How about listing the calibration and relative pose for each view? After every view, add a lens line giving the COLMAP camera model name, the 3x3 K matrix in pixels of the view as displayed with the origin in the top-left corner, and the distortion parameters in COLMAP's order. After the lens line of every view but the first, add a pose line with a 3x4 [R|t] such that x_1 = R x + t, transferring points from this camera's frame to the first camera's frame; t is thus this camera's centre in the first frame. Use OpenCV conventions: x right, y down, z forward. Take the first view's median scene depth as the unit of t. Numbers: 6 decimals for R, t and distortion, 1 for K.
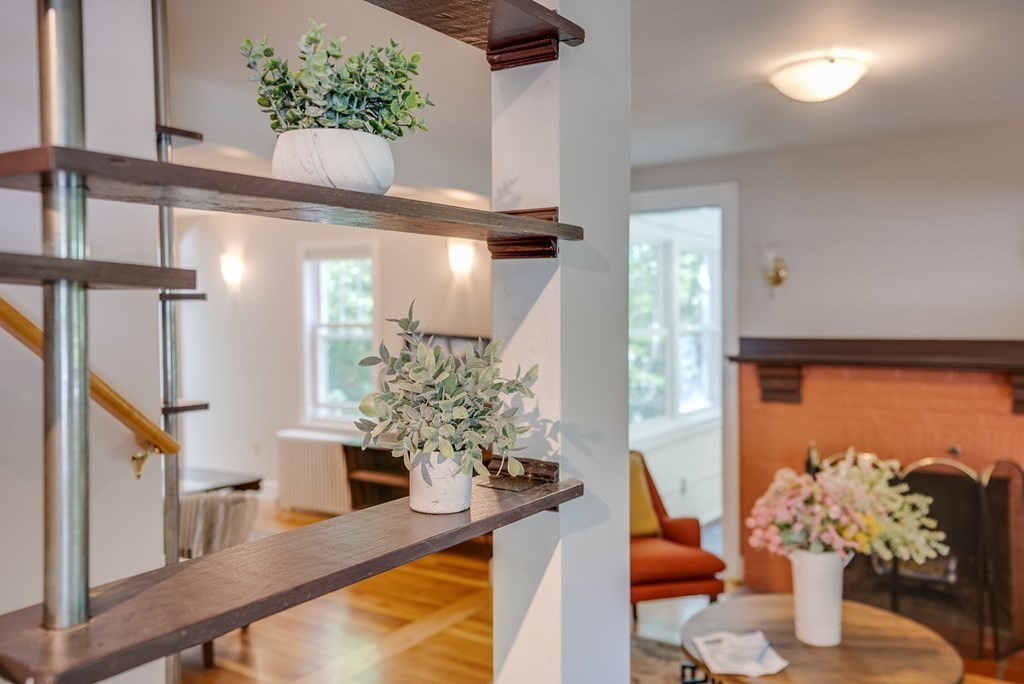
lens RADIAL K [[887.2, 0, 512.9], [0, 887.2, 324.9], [0, 0, 1]] dist [0.055569, 0.005361]
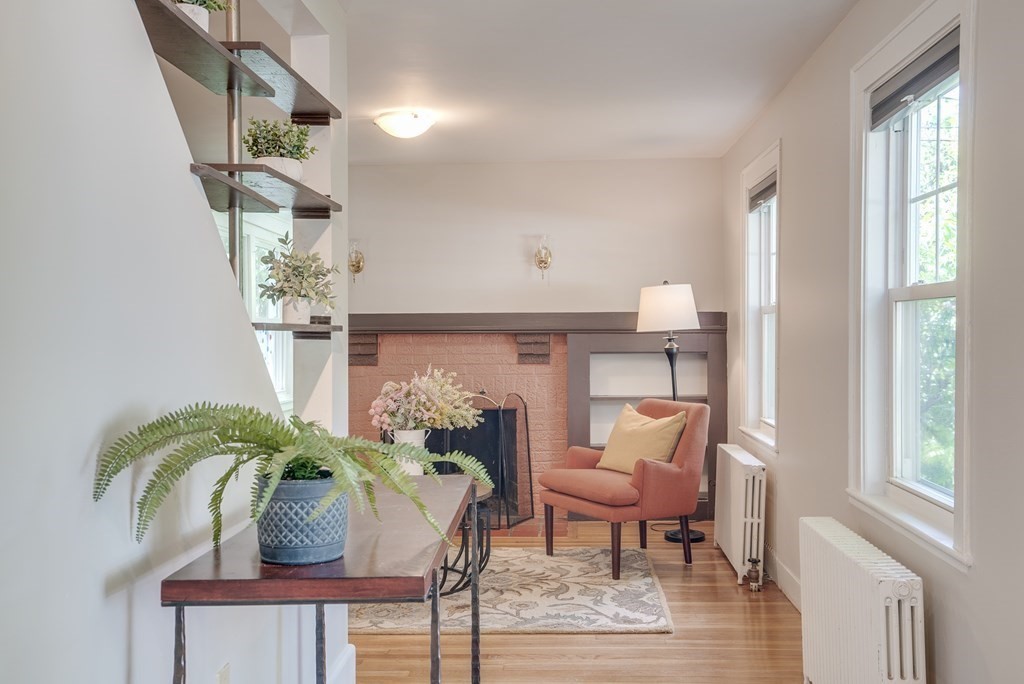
lens RADIAL K [[1034.9, 0, 512.0], [0, 1034.9, 342.0], [0, 0, 1]] dist [-0.001694, -0.001369]
pose [[0.878430, -0.003697, 0.477857, -0.370998], [0.009496, 0.999908, -0.009720, 0.121817], [-0.477776, 0.013076, 0.878384, -0.676830]]
